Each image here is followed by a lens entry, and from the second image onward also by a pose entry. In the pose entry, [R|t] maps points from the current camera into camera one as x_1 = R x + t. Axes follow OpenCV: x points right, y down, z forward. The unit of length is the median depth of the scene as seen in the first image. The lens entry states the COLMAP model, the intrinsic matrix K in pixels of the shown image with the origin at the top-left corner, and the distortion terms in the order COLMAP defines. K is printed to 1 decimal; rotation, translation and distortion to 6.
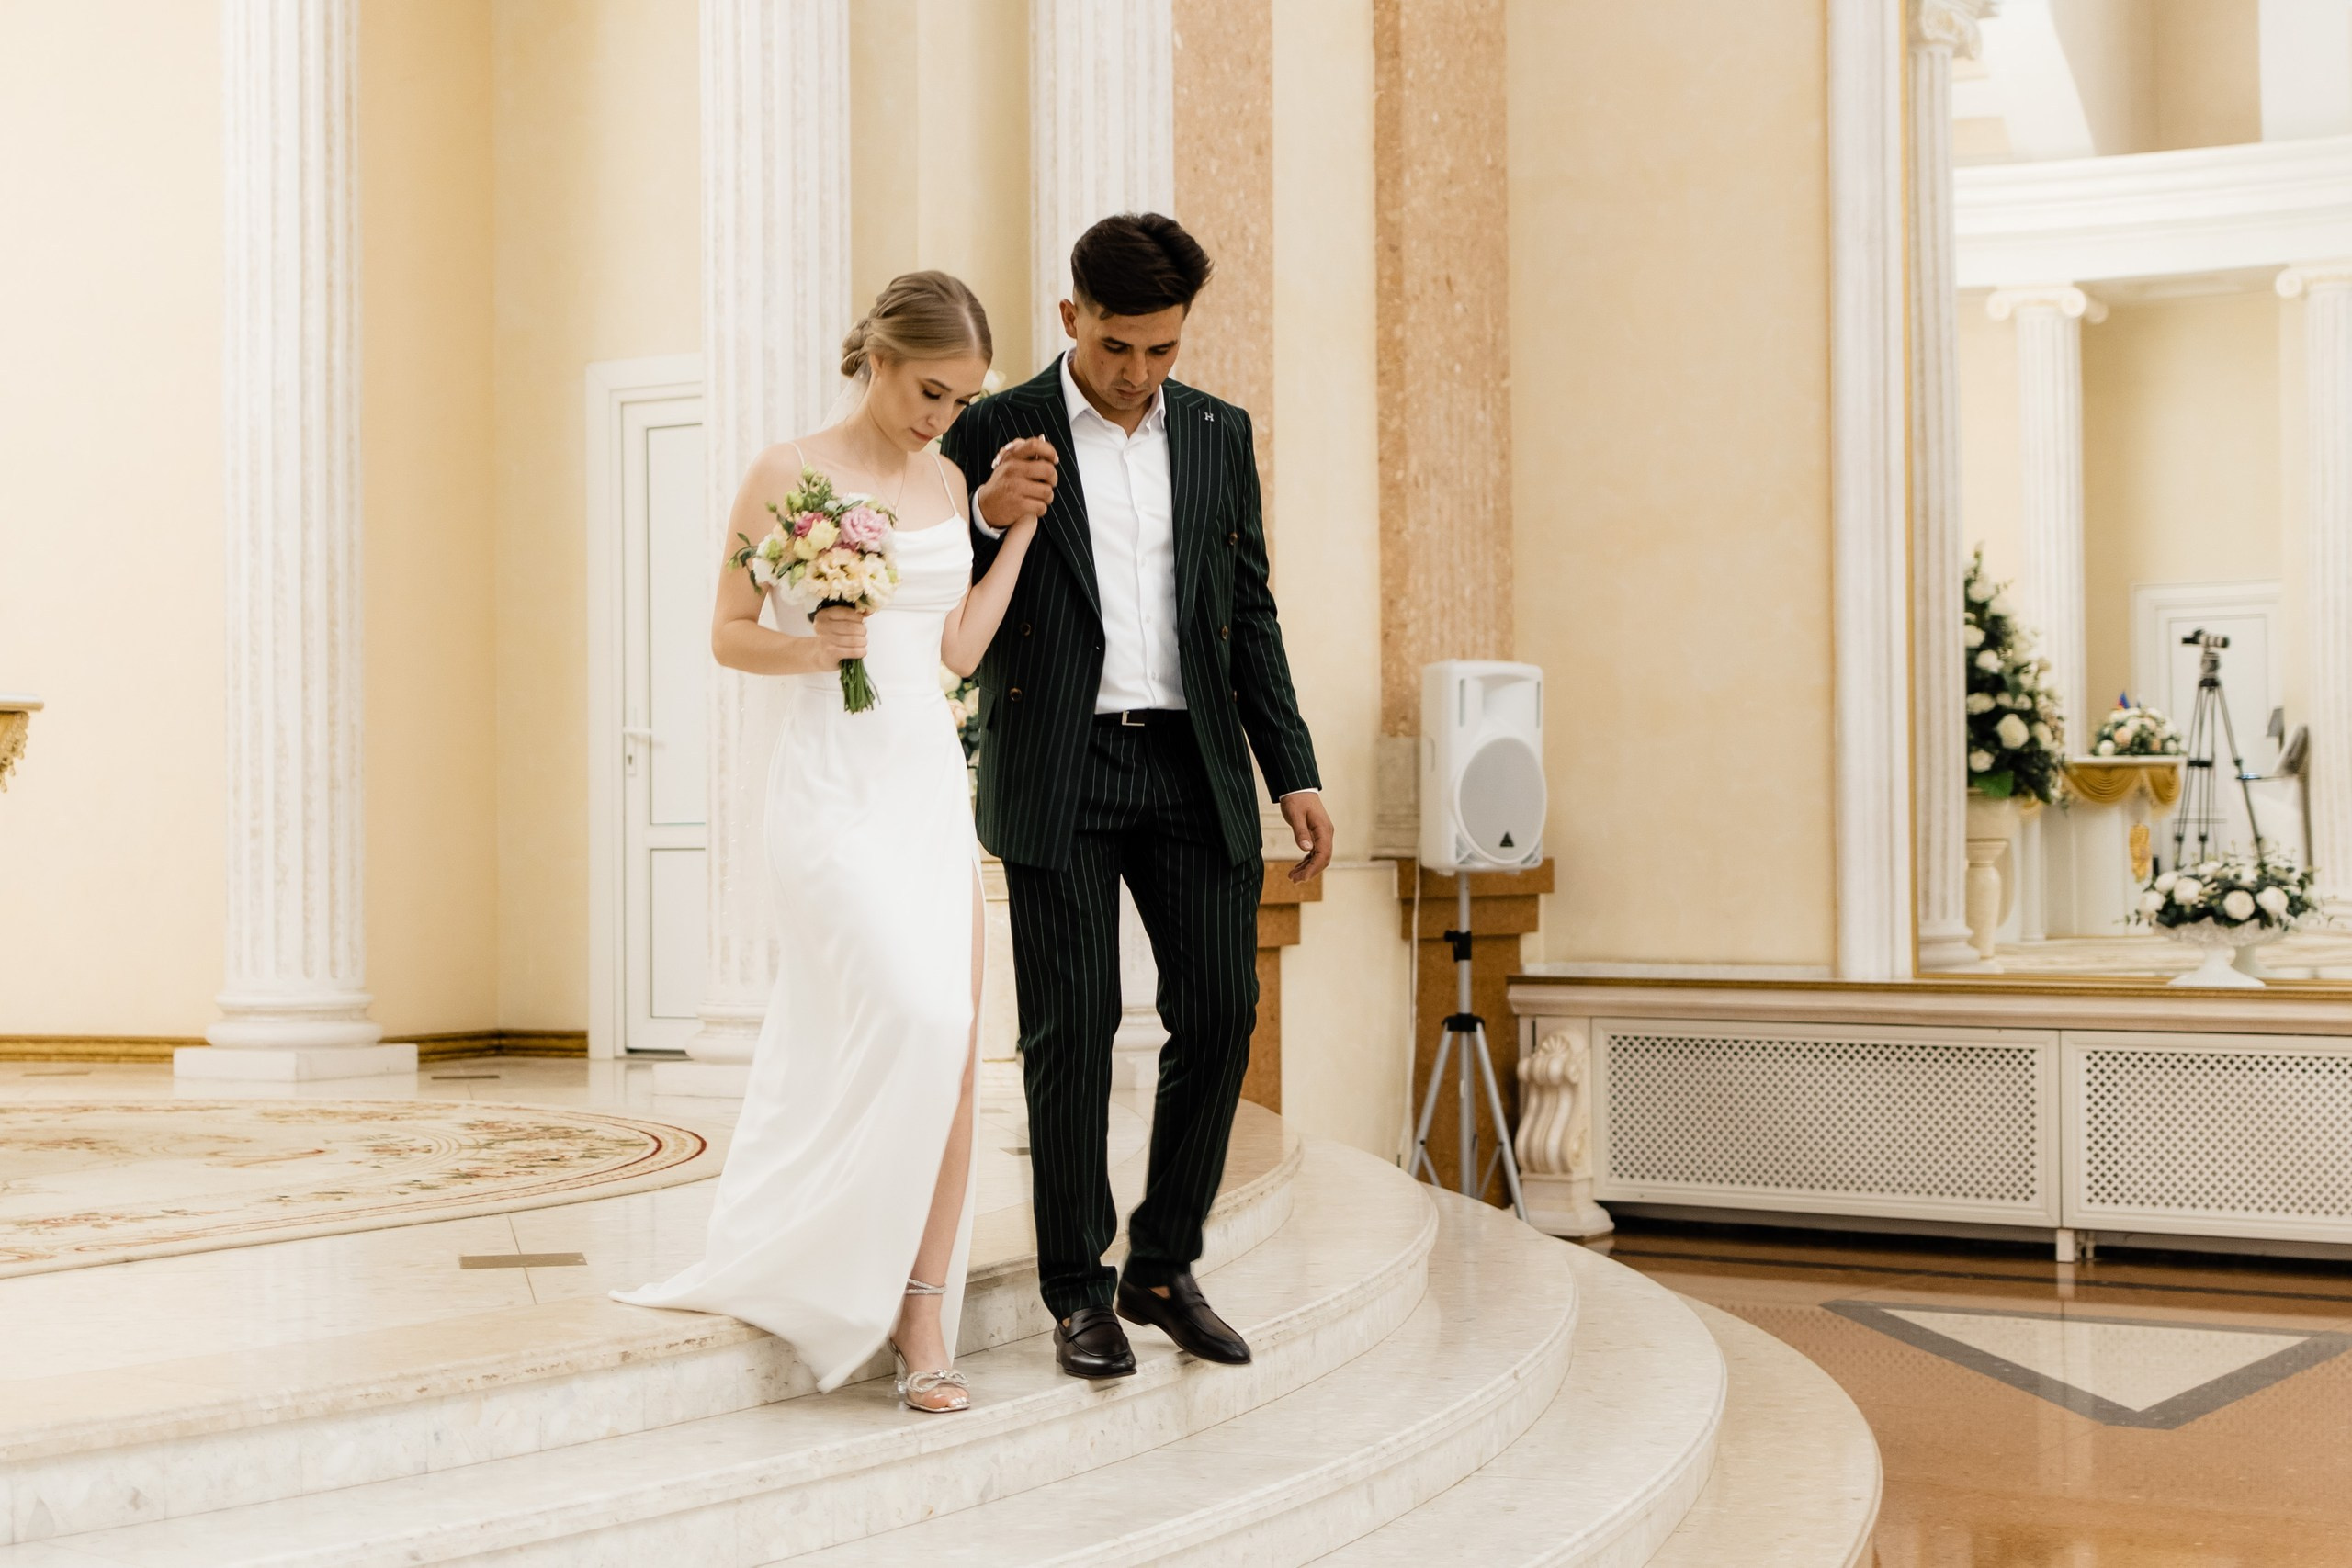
lens RADIAL K [[3527.8, 0, 1130.4], [0, 3527.8, 797.6], [0, 0, 1]] dist [0.006450, 0.012823]
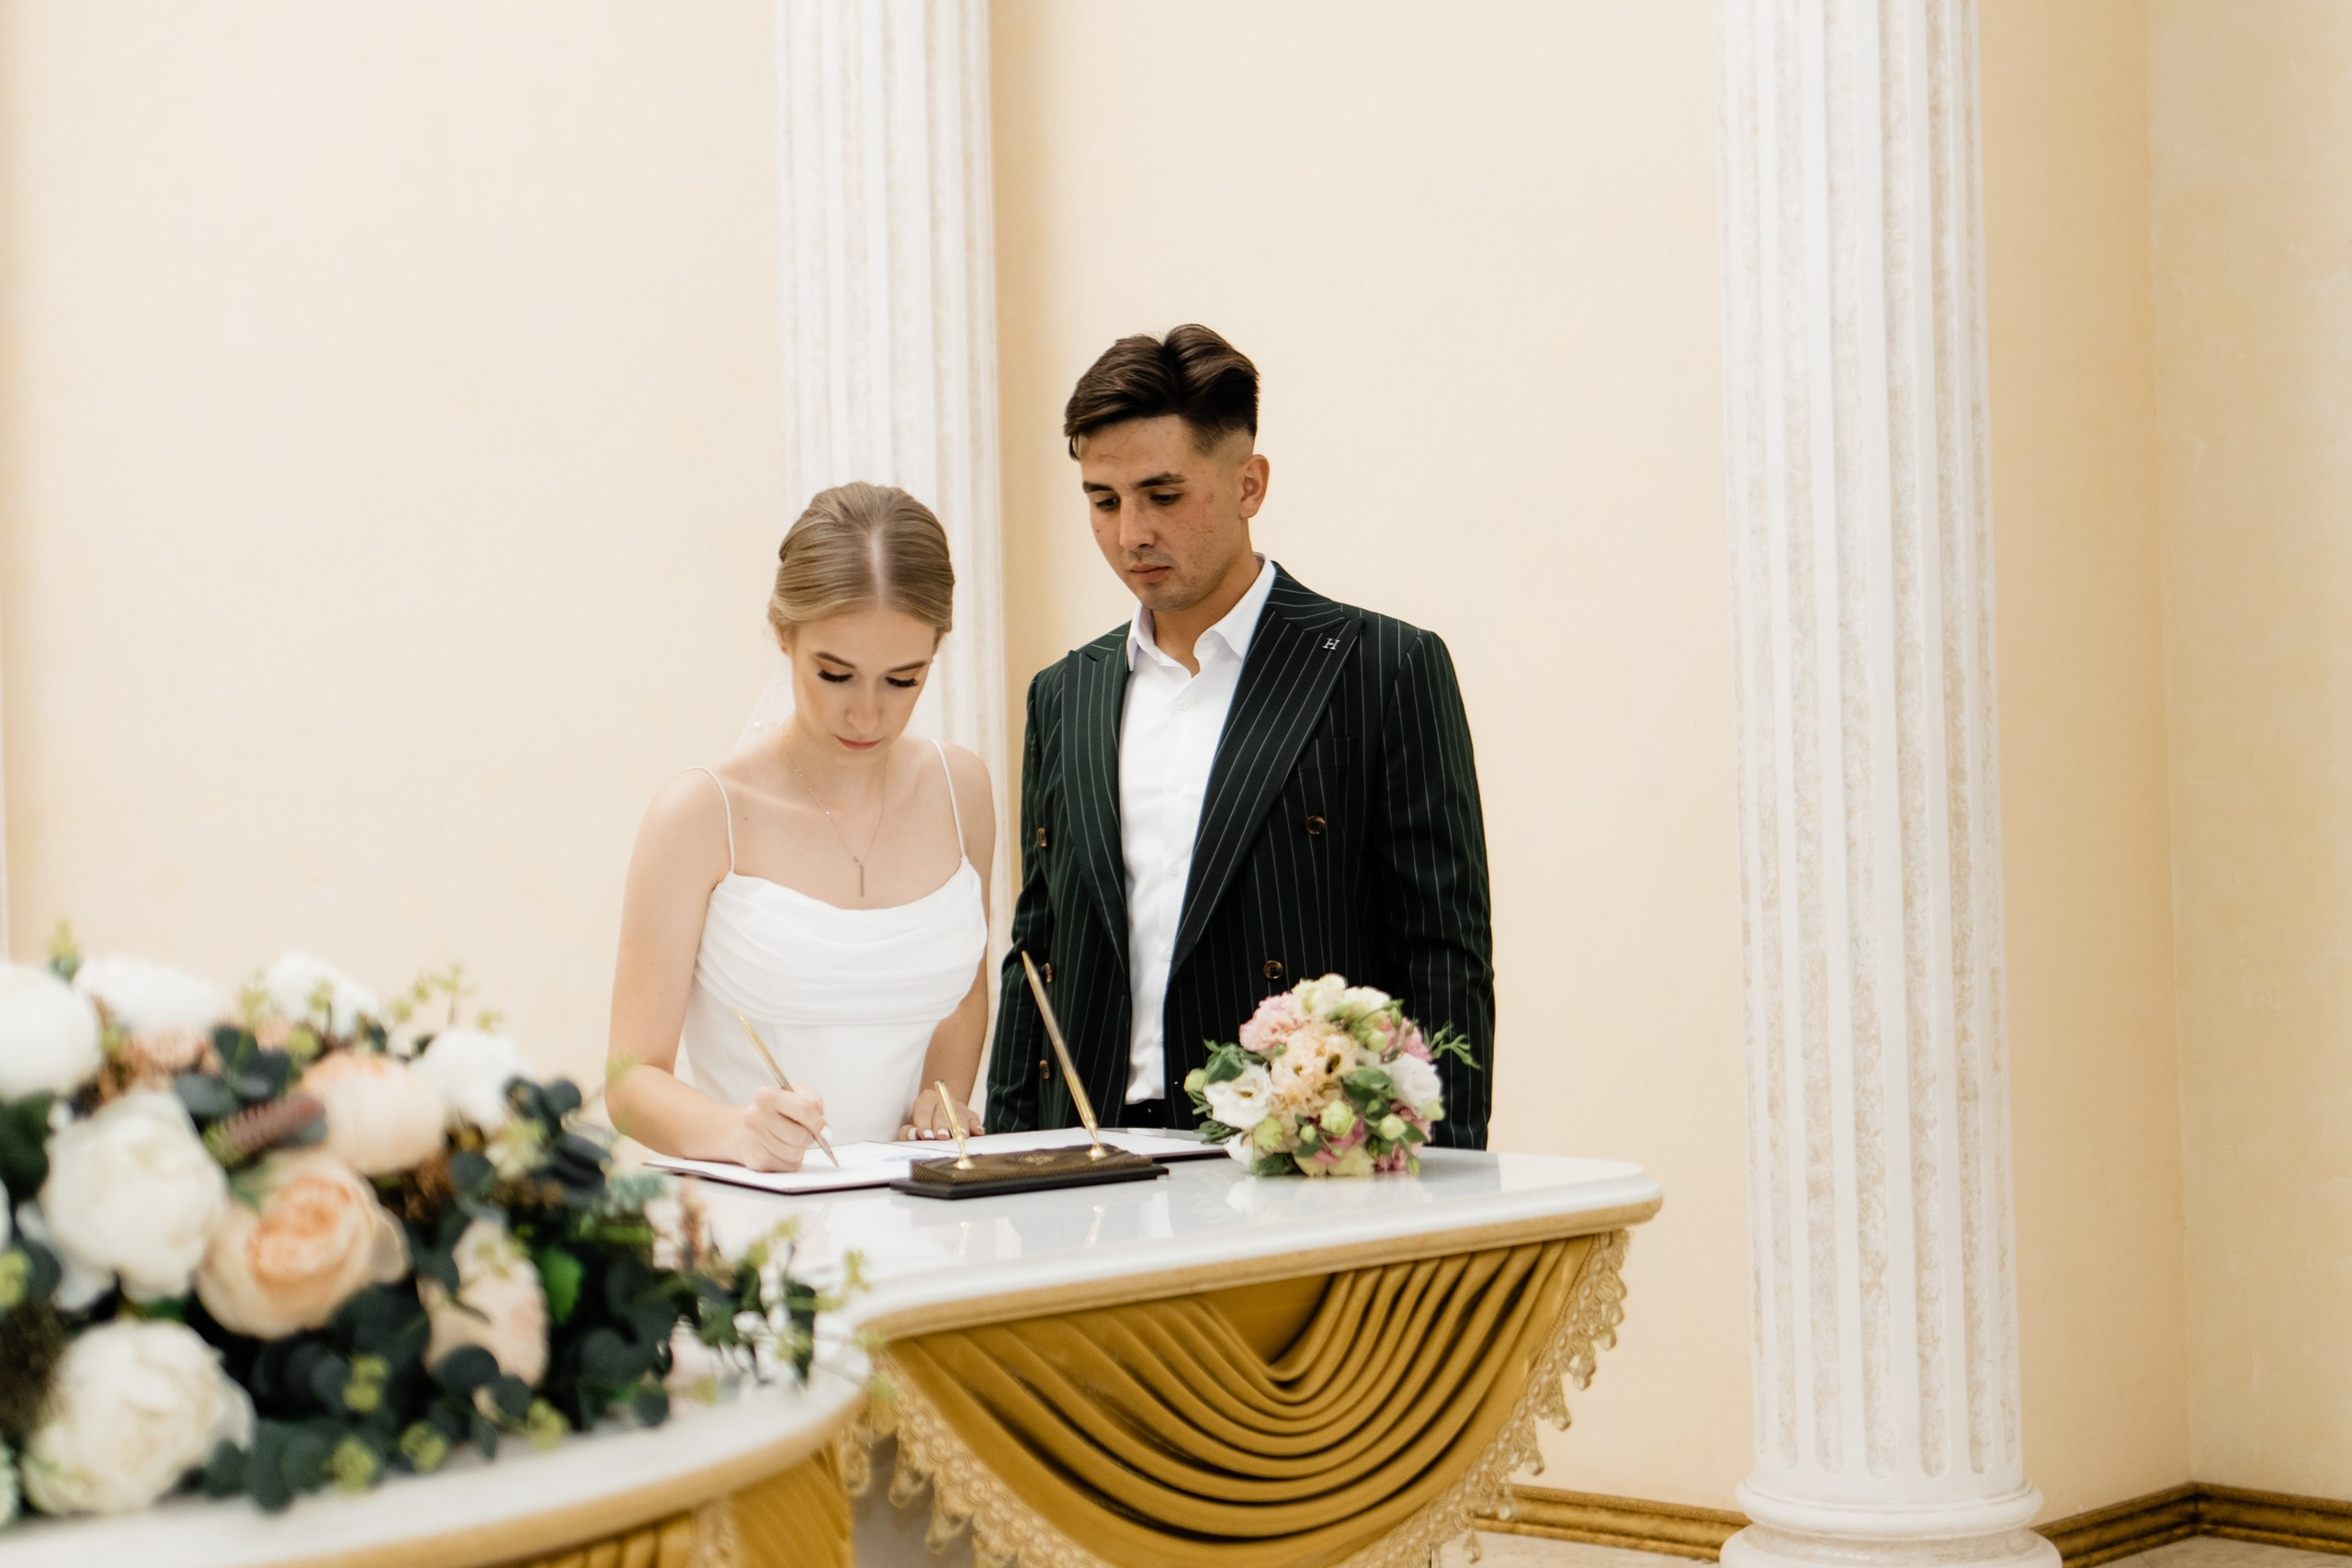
lens RADIAL K [[3544.8, 0, 1176.0], [0, 3544.8, 784.0], [0, 0, 1]] dist [0.031356, -0.044656]
pose [[0.959439, -0.020814, -0.281148, -0.190716], [0.025423, 0.999595, 0.012756, -0.057711], [0.280769, -0.019386, 0.959580, 0.478216]]
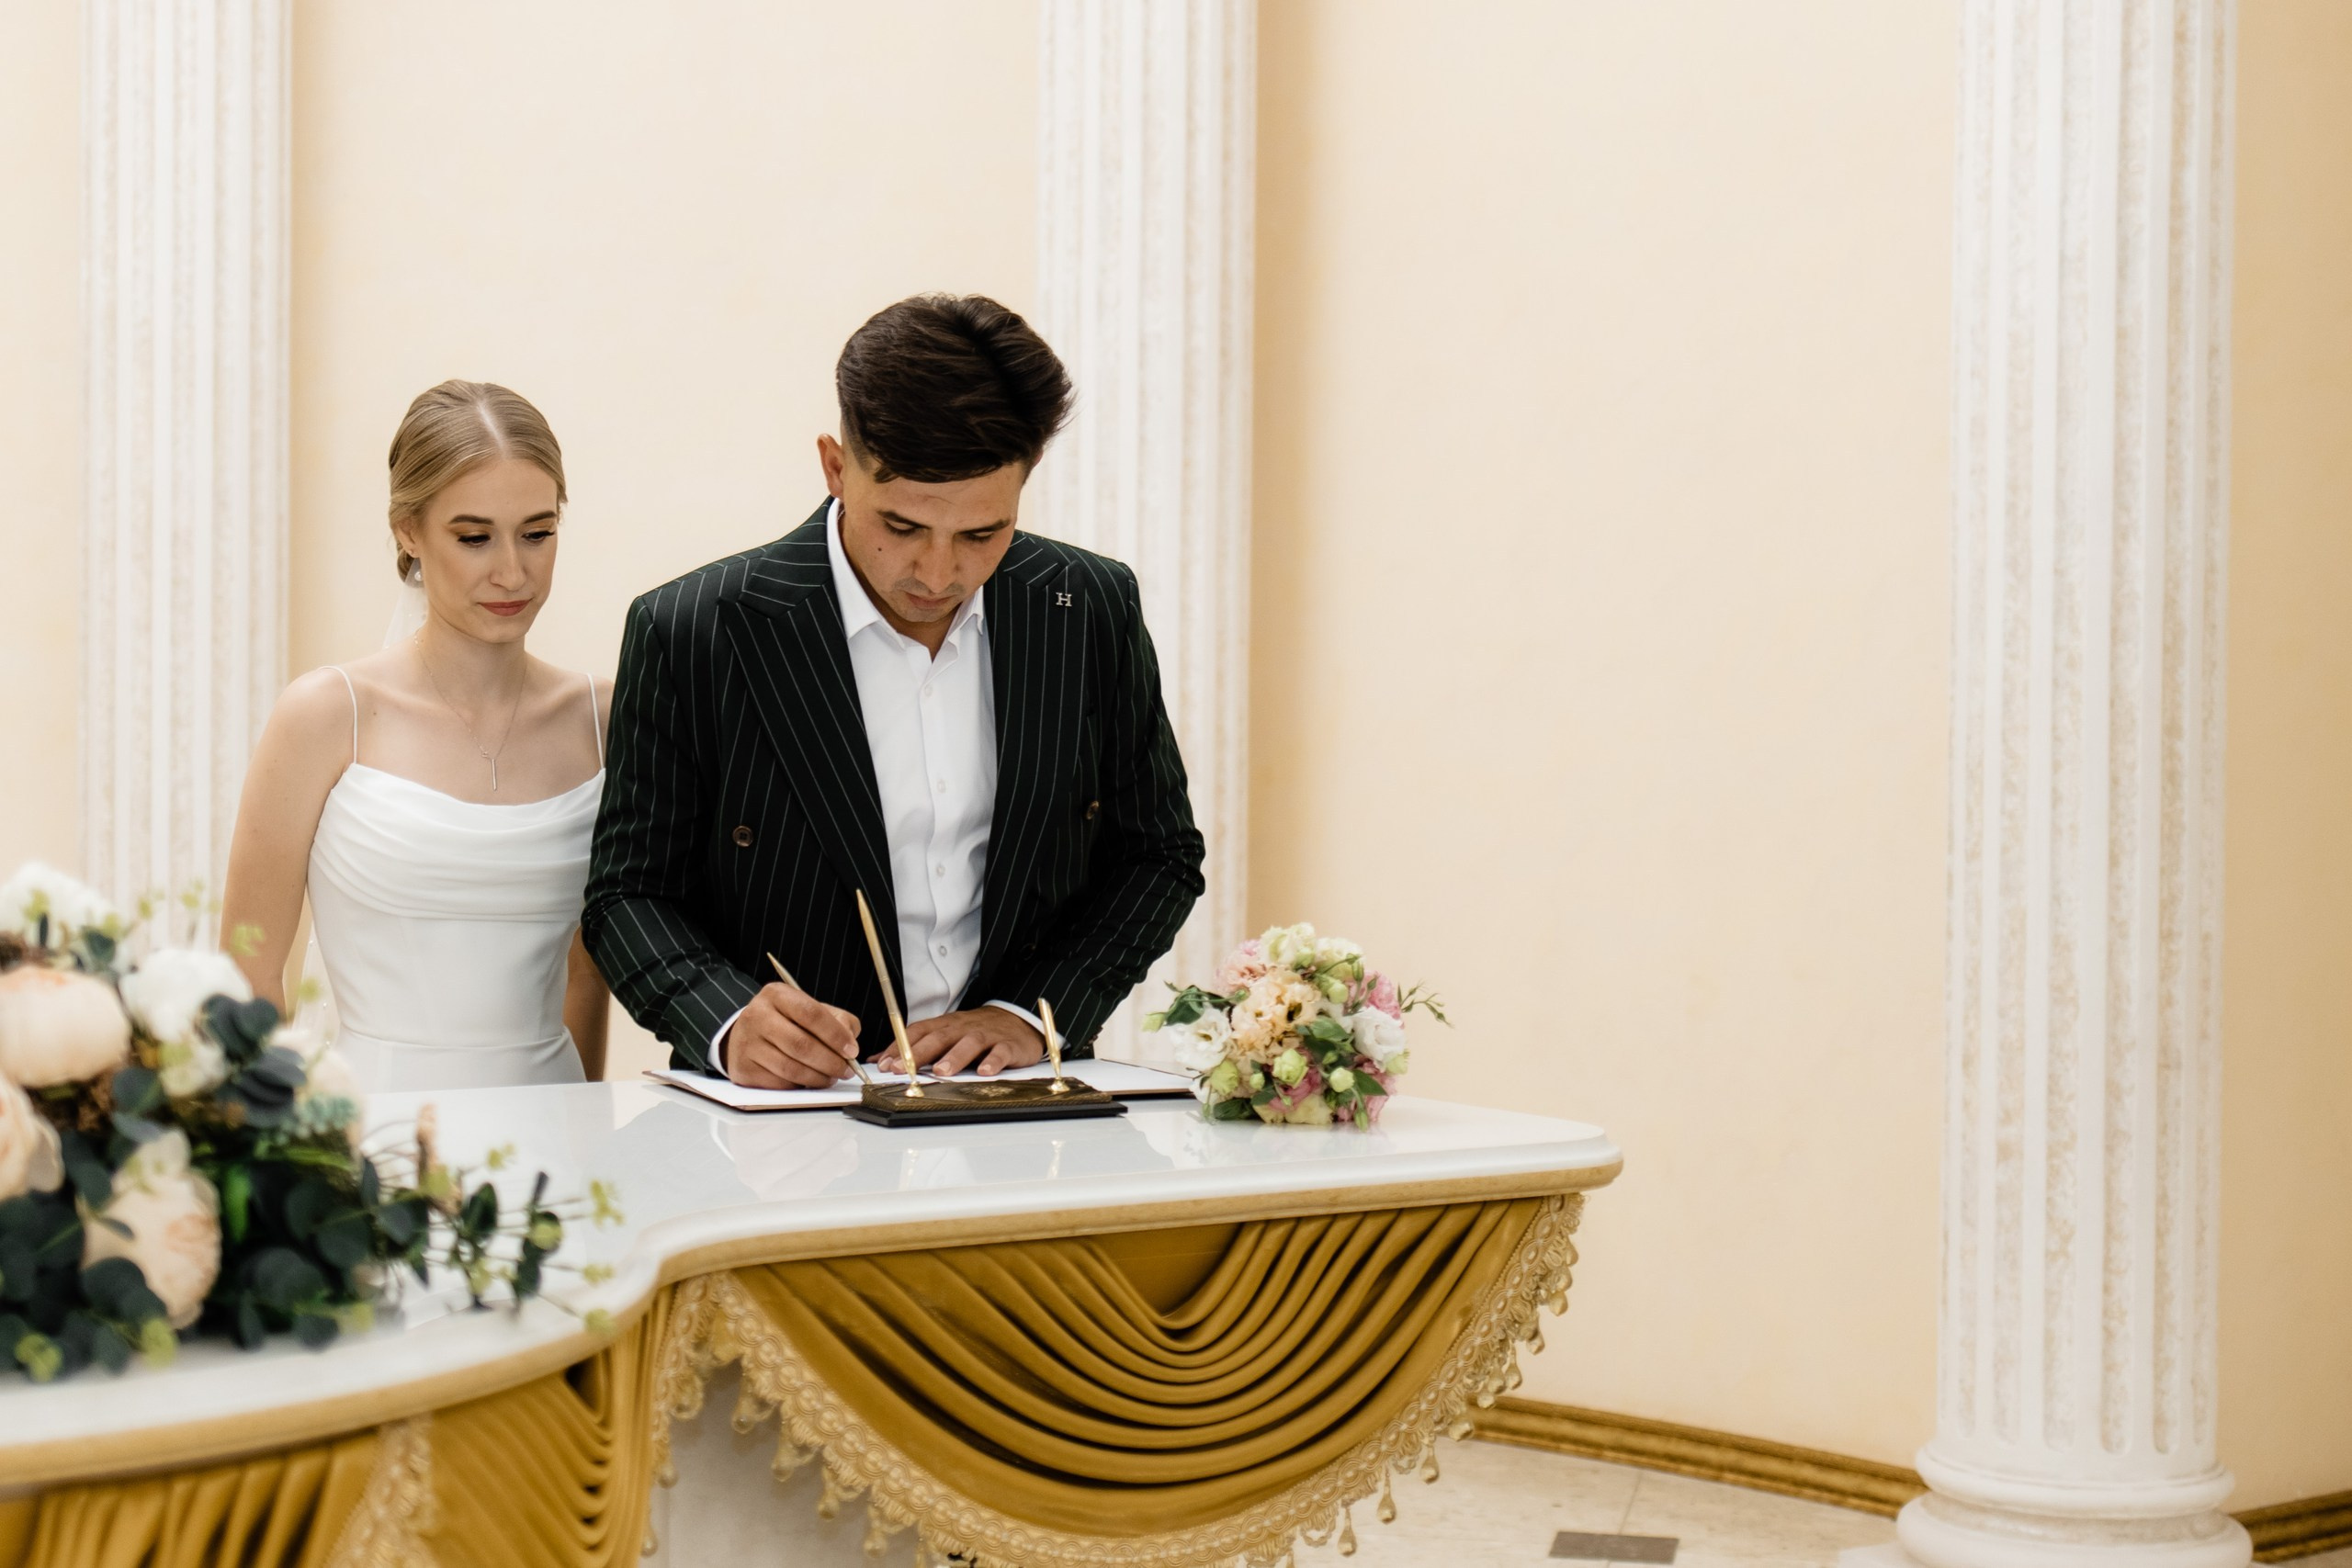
lens RADIAL K [[3555.8, 0, 1176.0], [0, 3555.8, 784.0], [0, 0, 1]] dist [-0.008224, 0.100209]
pose [[0.915980, 0.025147, -0.400435, -0.155316], [-0.010463, 0.999192, 0.038816, -0.060042], [0.401087, -0.031365, 0.915503, 0.493500]]
